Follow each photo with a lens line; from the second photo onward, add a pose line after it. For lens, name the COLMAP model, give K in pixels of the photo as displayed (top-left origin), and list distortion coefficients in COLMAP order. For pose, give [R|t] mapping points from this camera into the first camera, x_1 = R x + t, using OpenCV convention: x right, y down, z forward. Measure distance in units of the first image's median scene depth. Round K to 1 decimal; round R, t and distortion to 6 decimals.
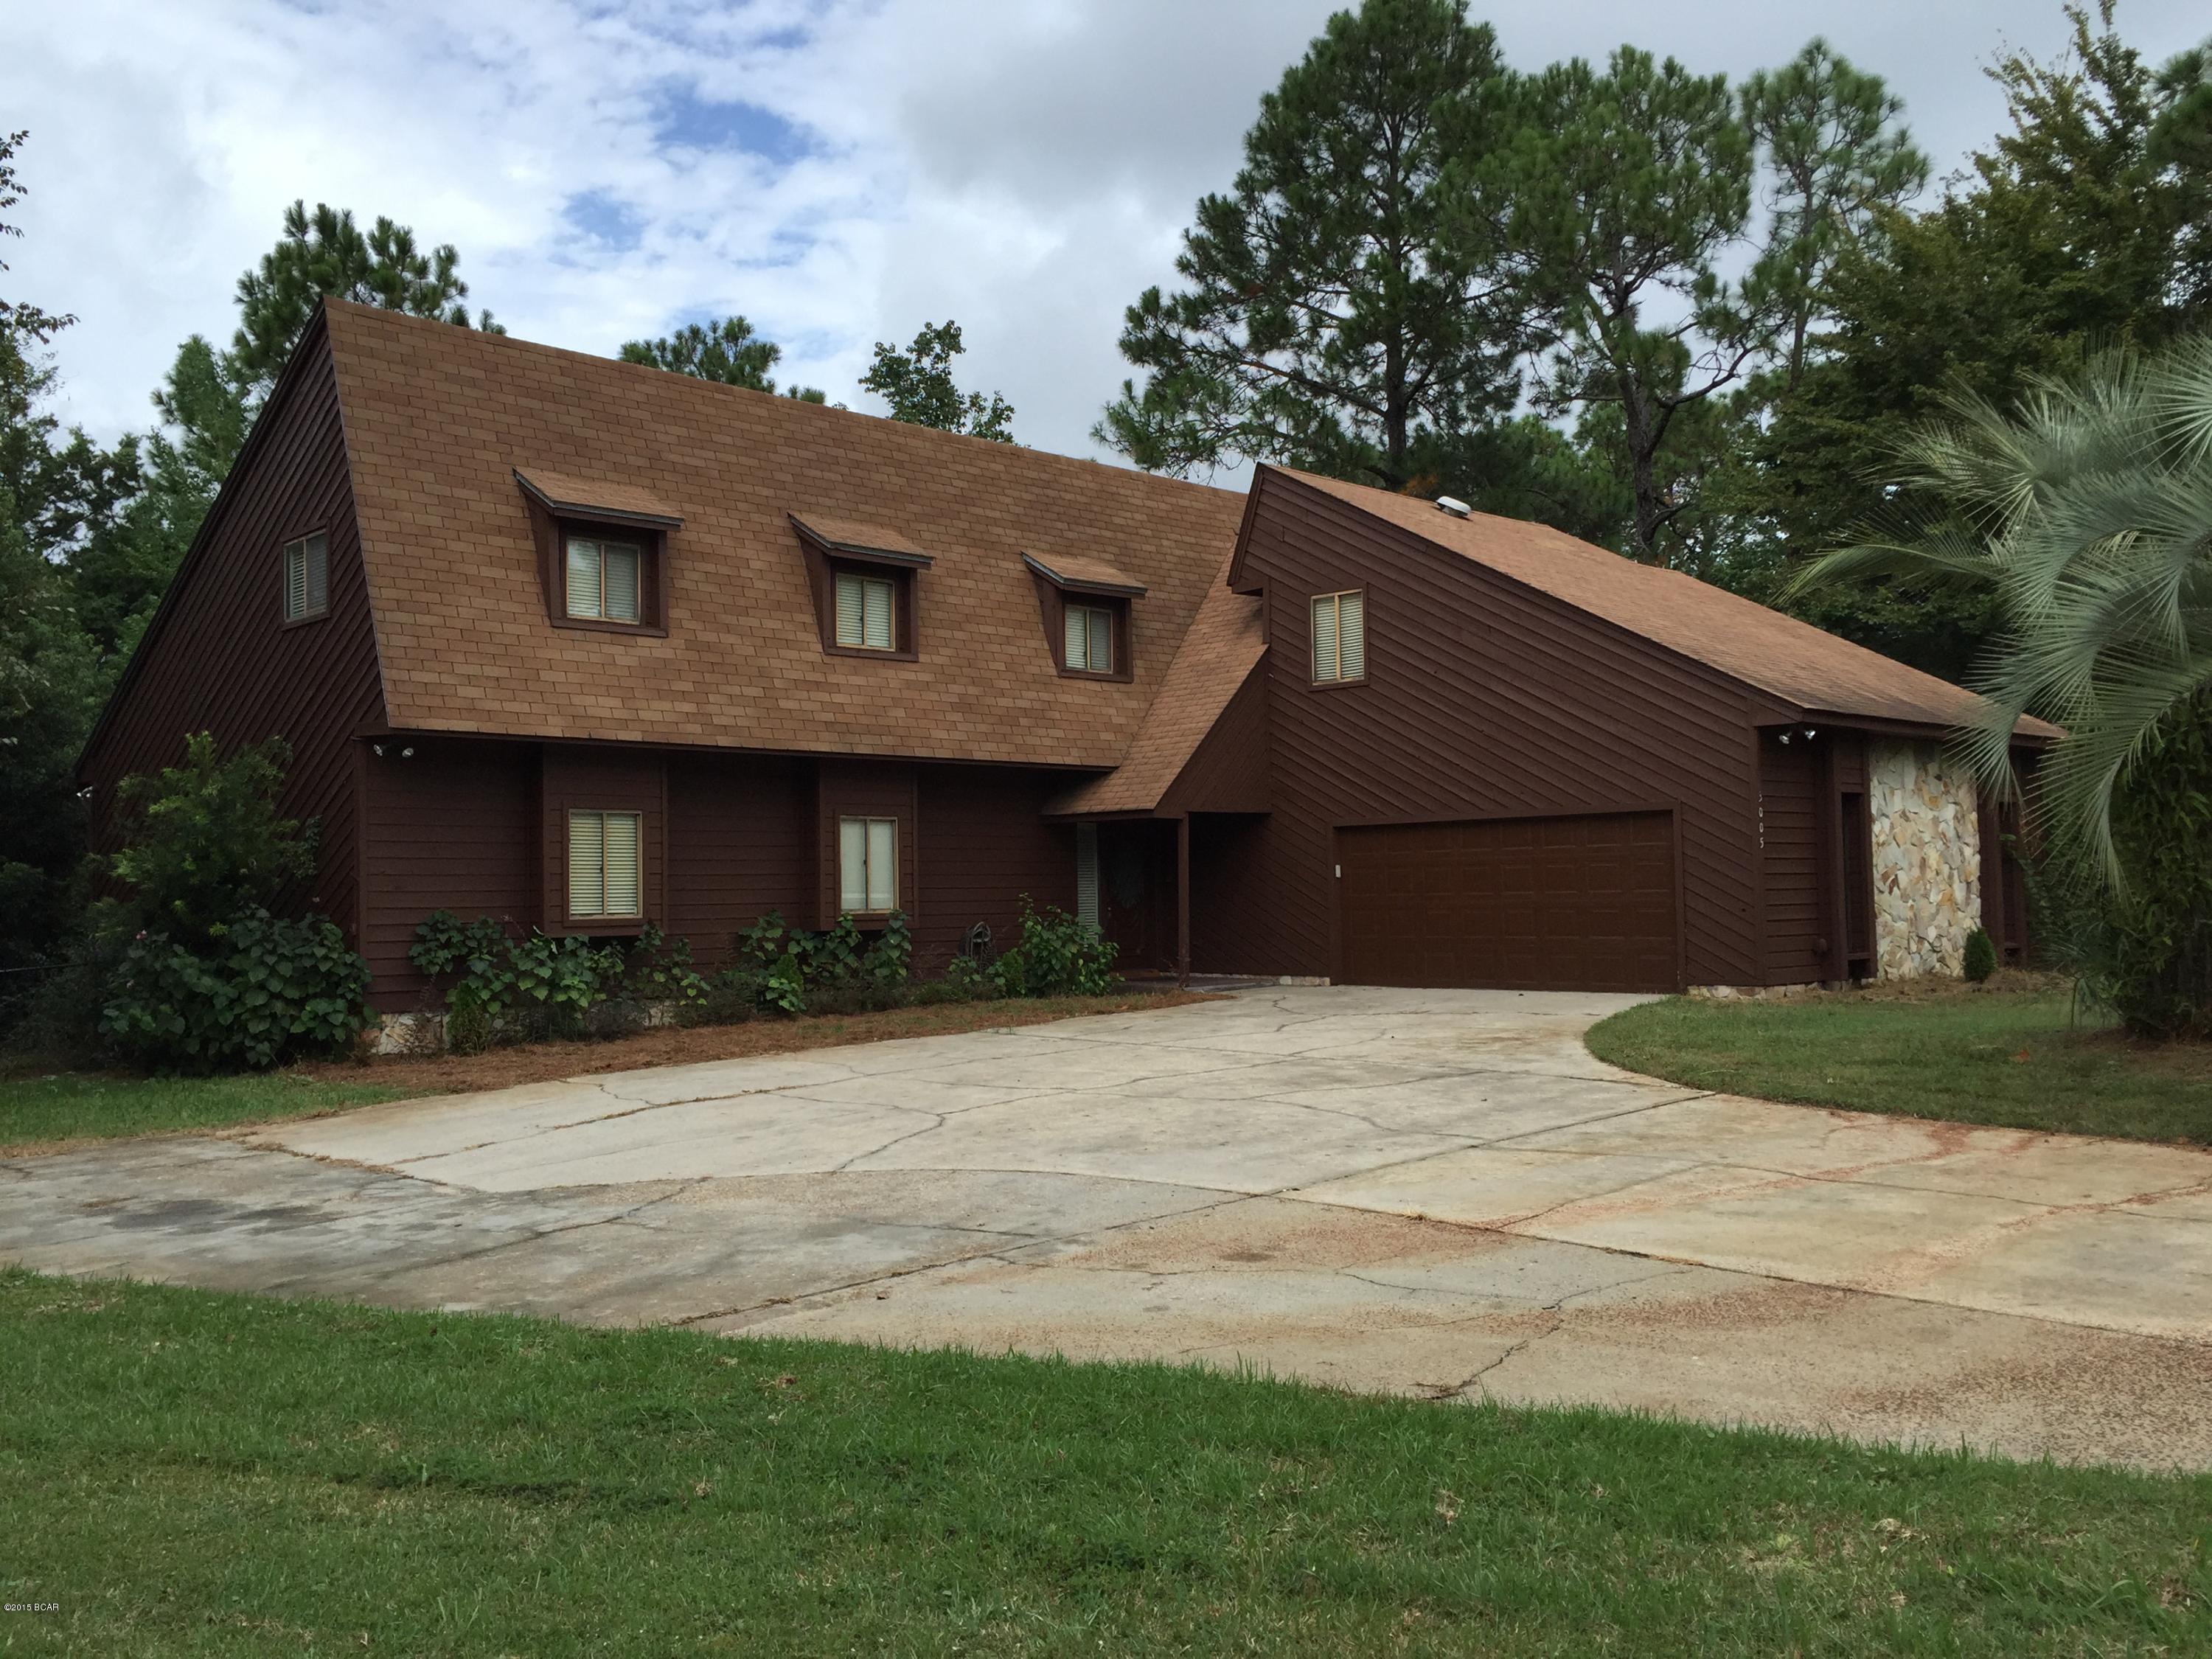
lens RADIAL K [[1899.6, 0, 1134.1], [0, 1899.6, 840.8], [0, 0, 1]] dist [0.071766, -0.103184]
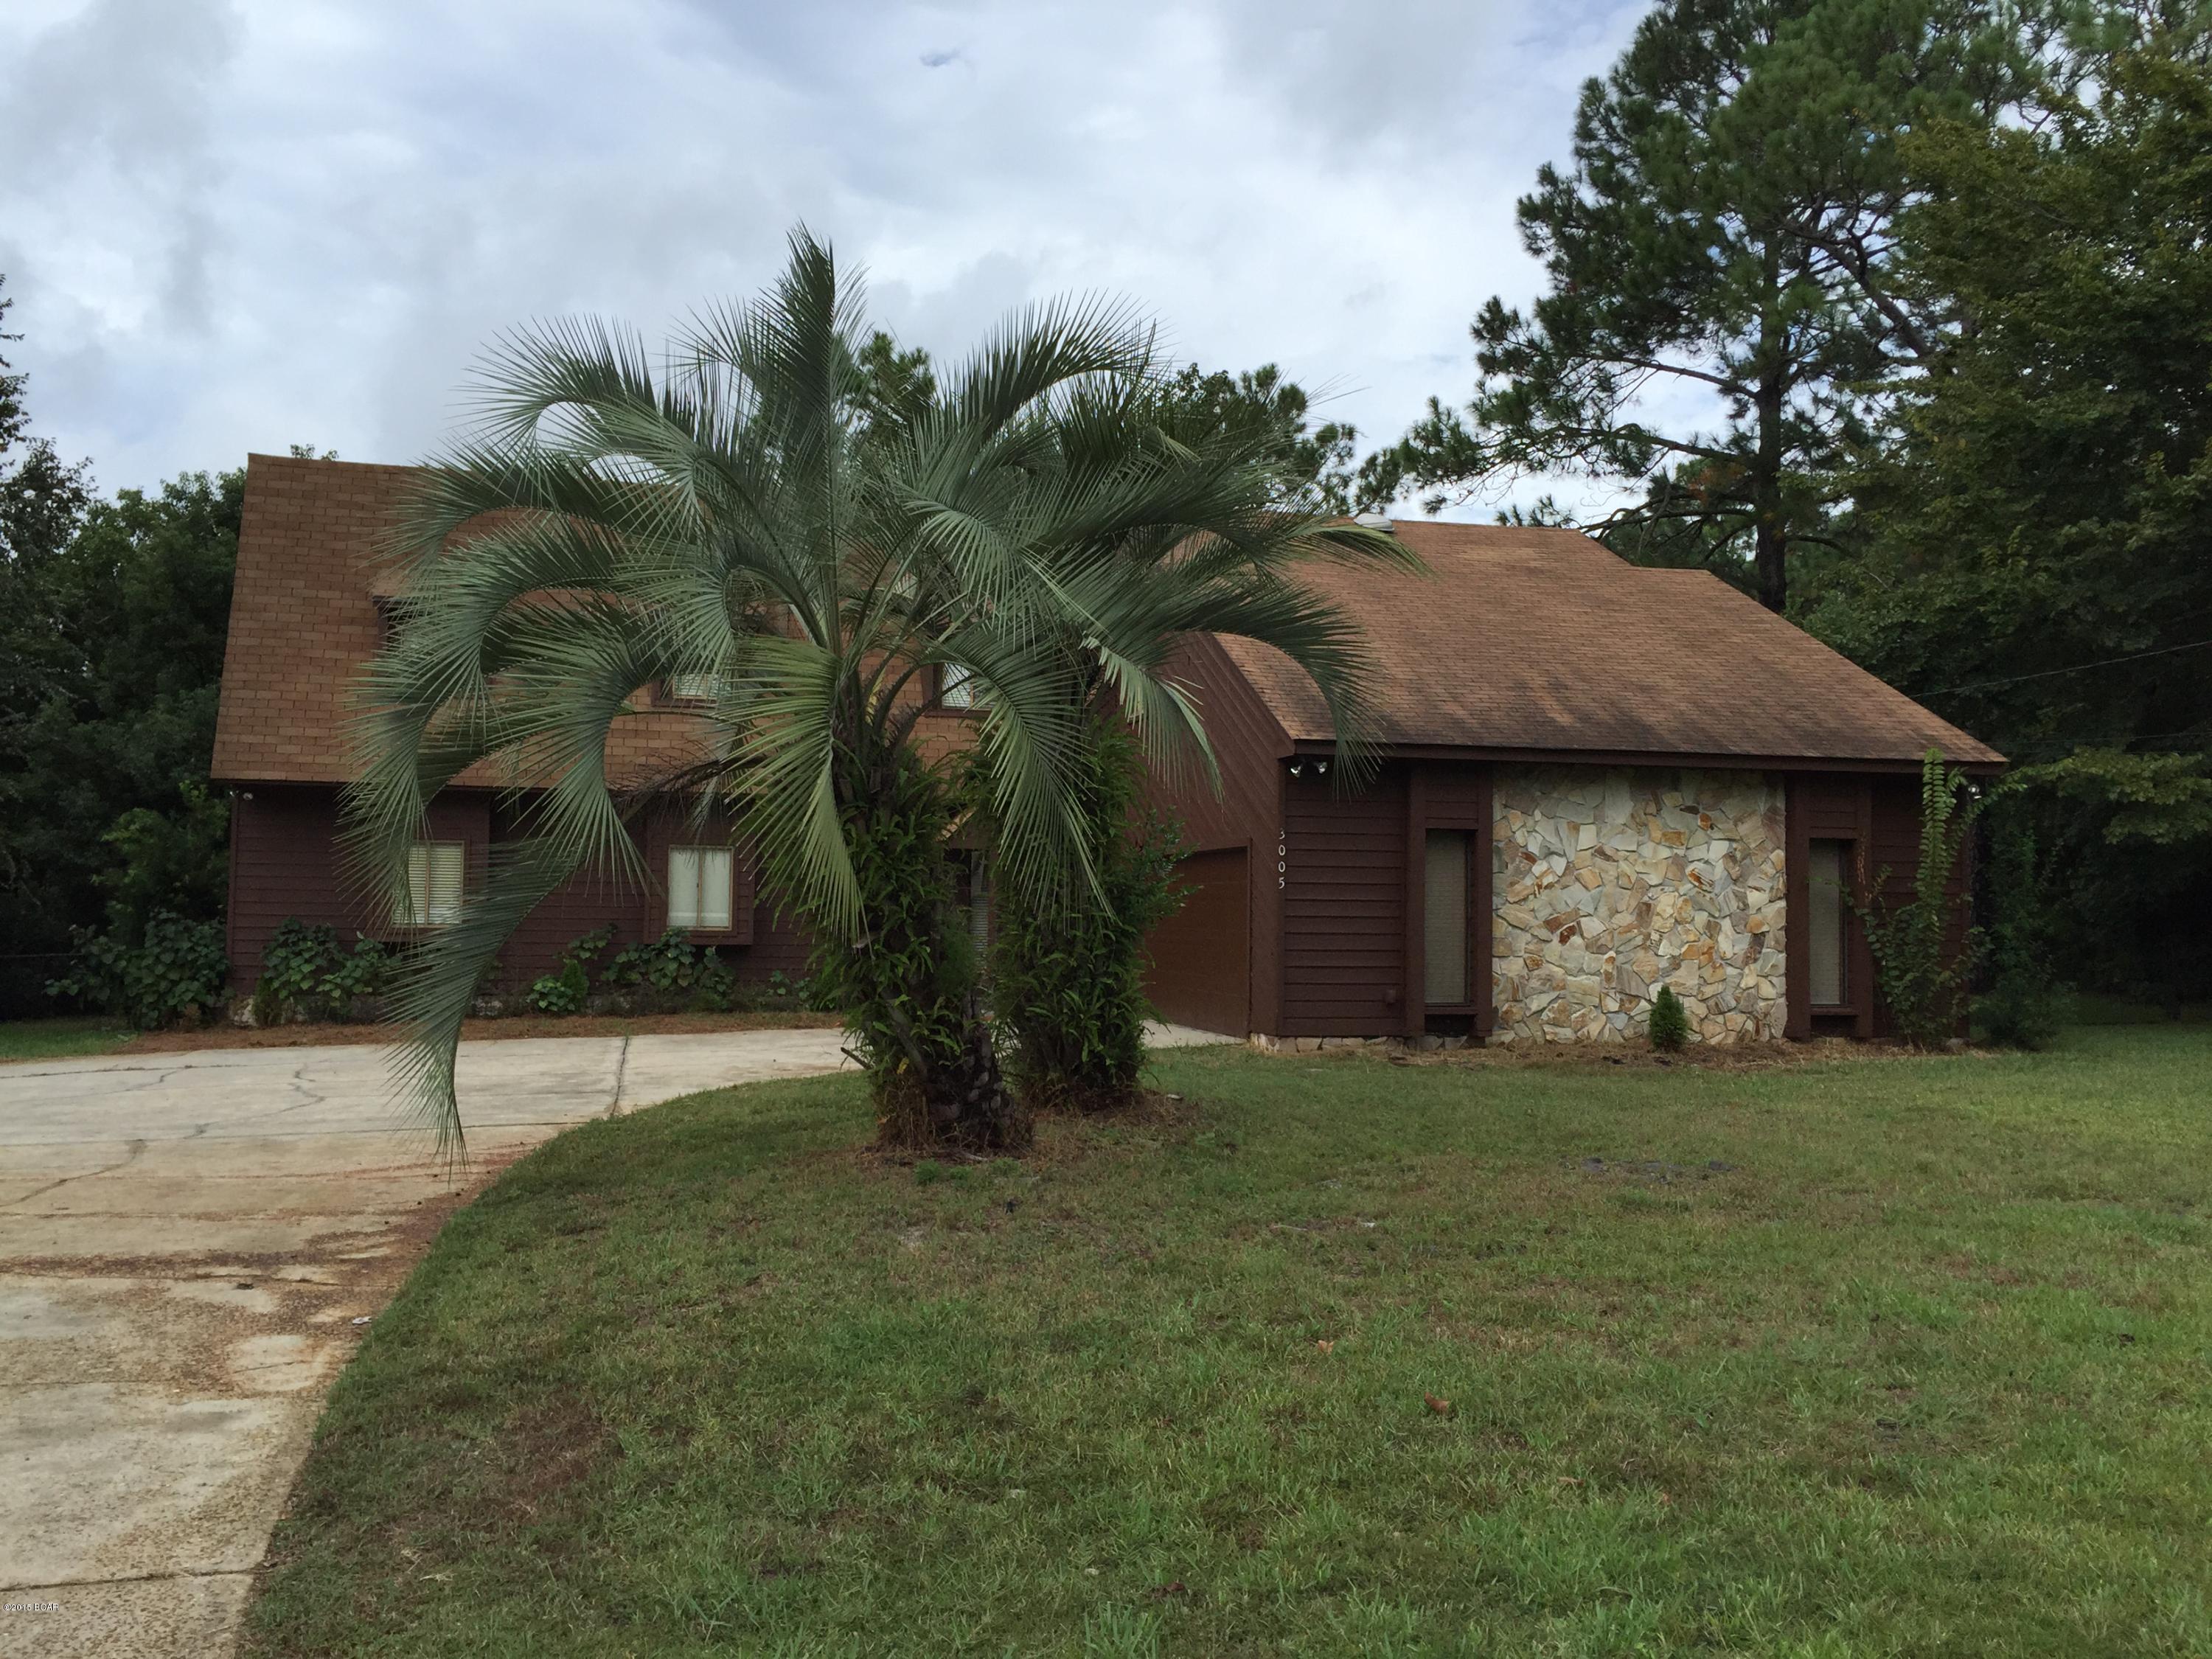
lens RADIAL K [[1899.6, 0, 1110.6], [0, 1899.6, 807.2], [0, 0, 1]] dist [0.071766, -0.103184]
pose [[0.860894, -0.001455, -0.508782, 0.658792], [-0.010613, 0.999727, -0.020816, -0.014364], [0.508674, 0.023320, 0.860644, 0.138557]]
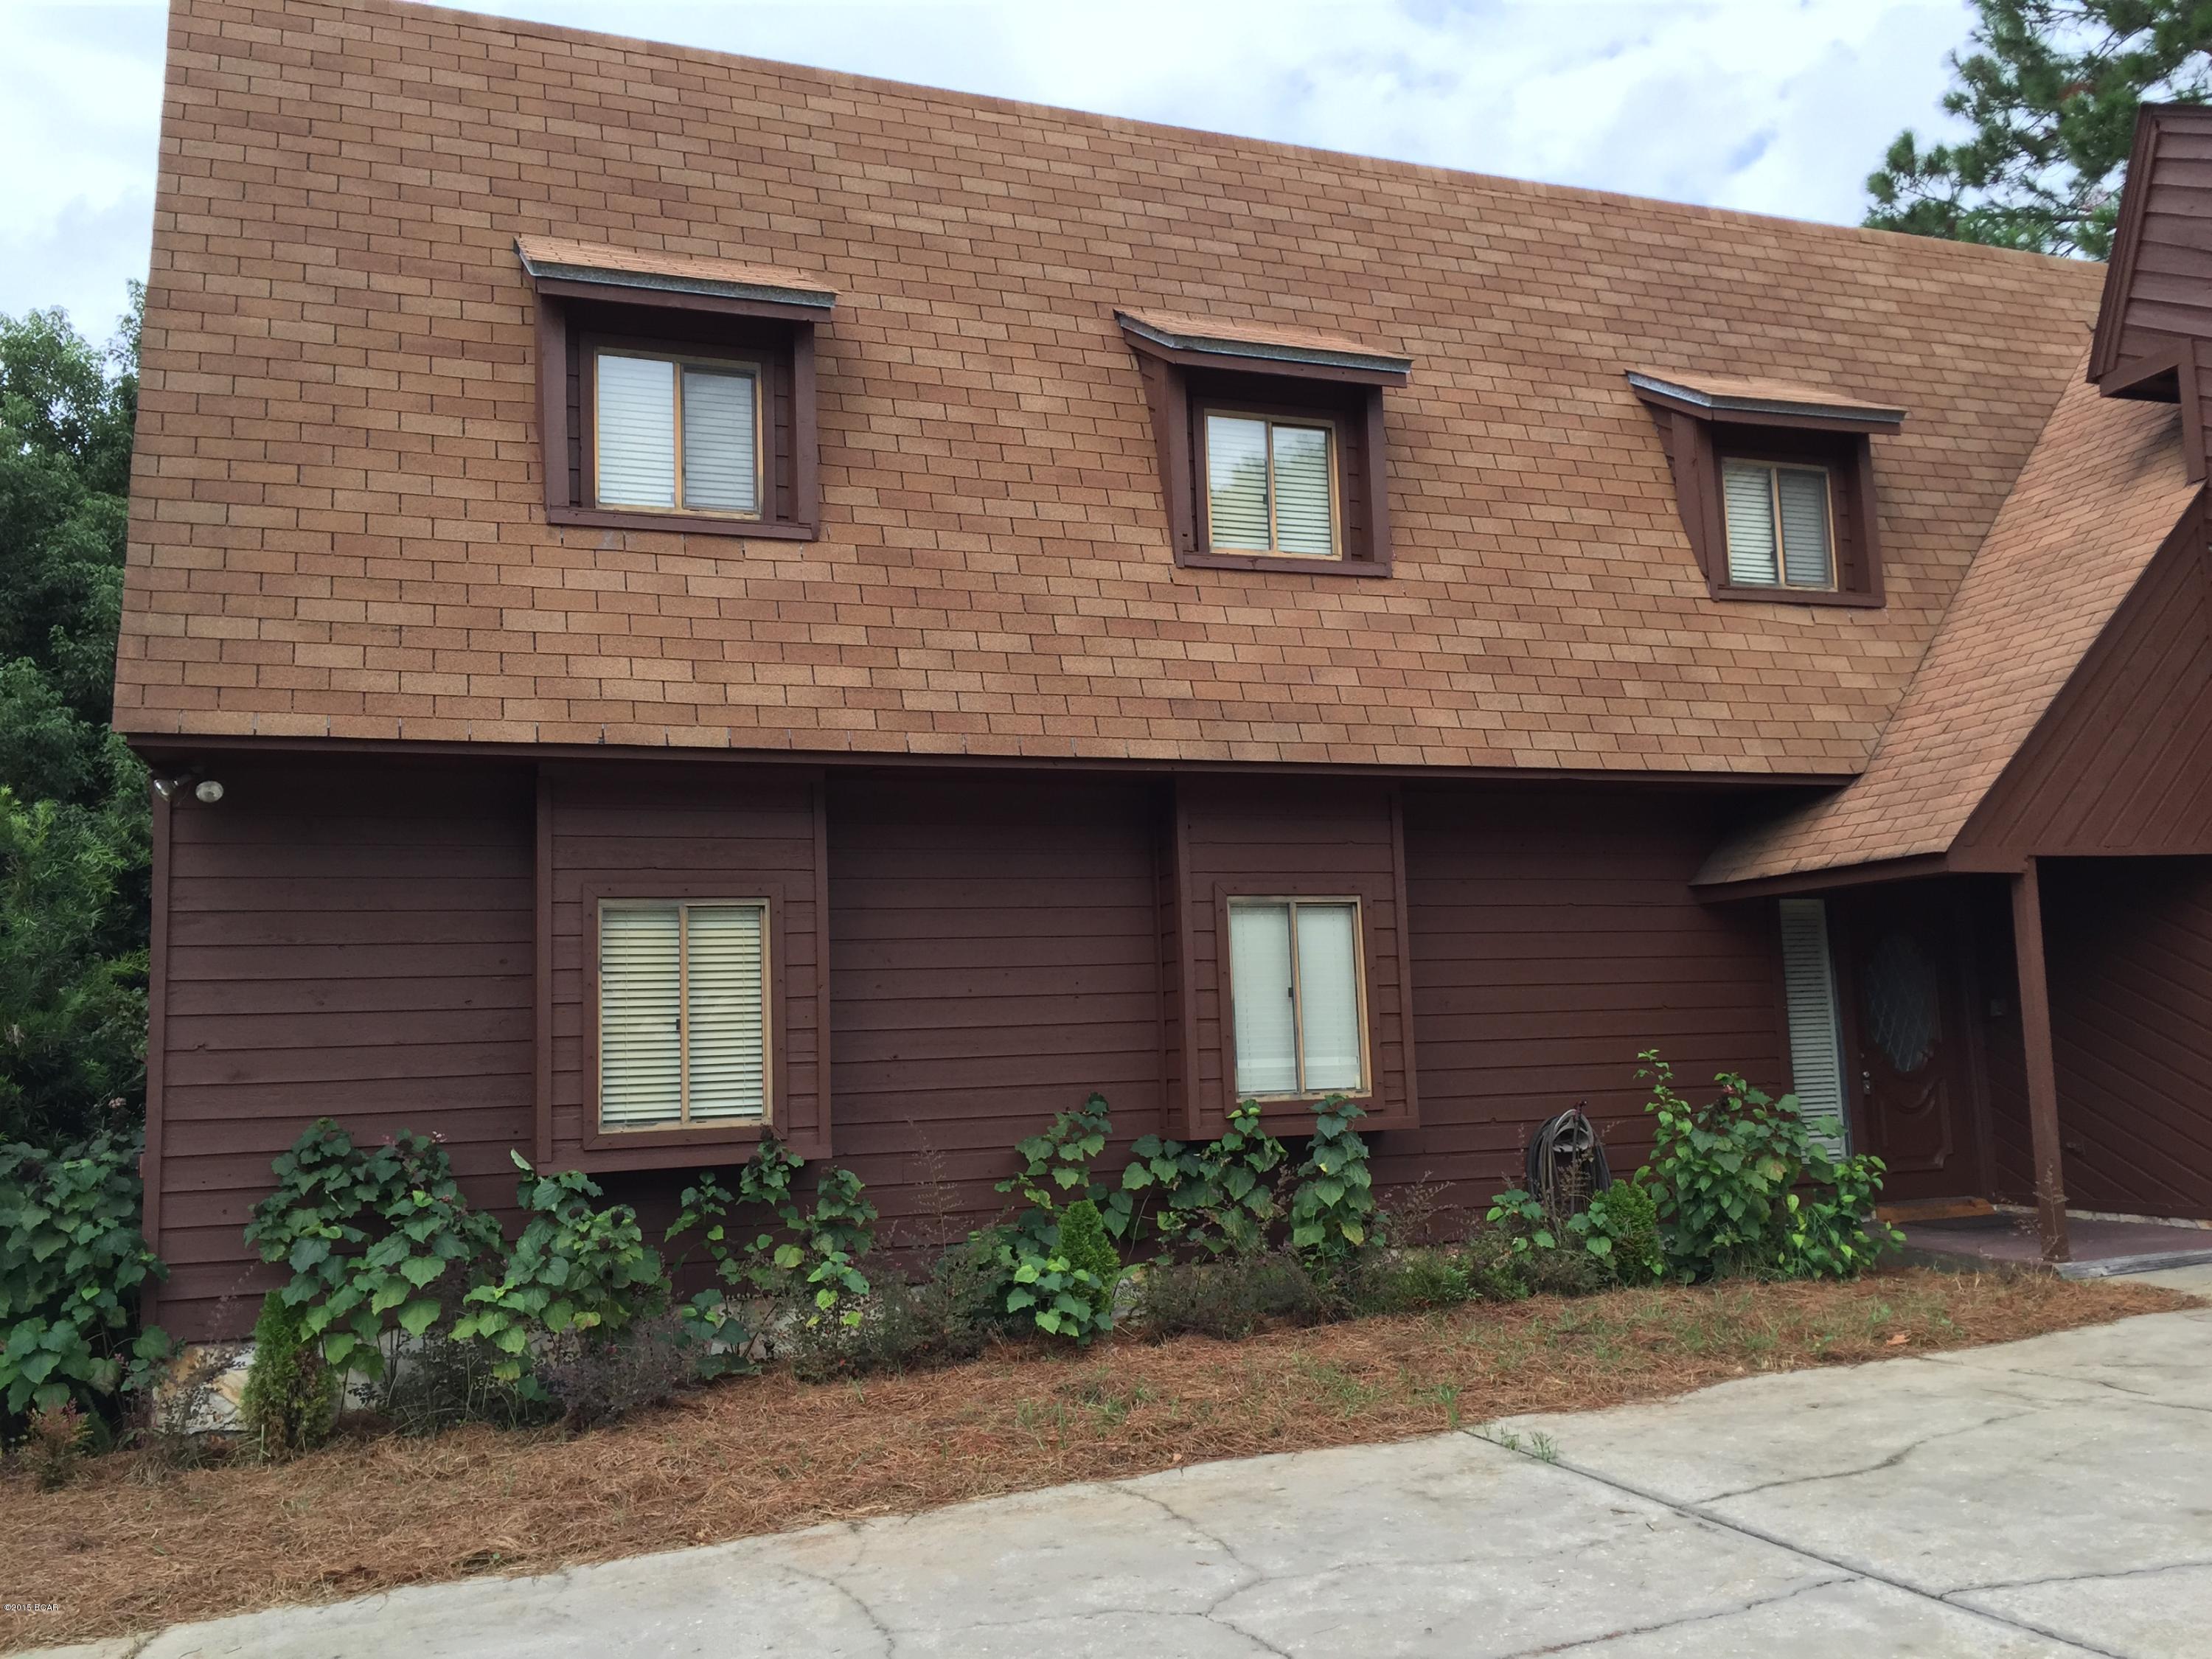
lens RADIAL K [[1899.6, 0, 1094.1], [0, 1899.6, 819.5], [0, 0, 1]] dist [0.071766, -0.103184]
pose [[0.913082, -0.067427, -0.402163, 0.009765], [0.034527, 0.995477, -0.088512, 0.008721], [0.406312, 0.066933, 0.911279, 0.540415]]
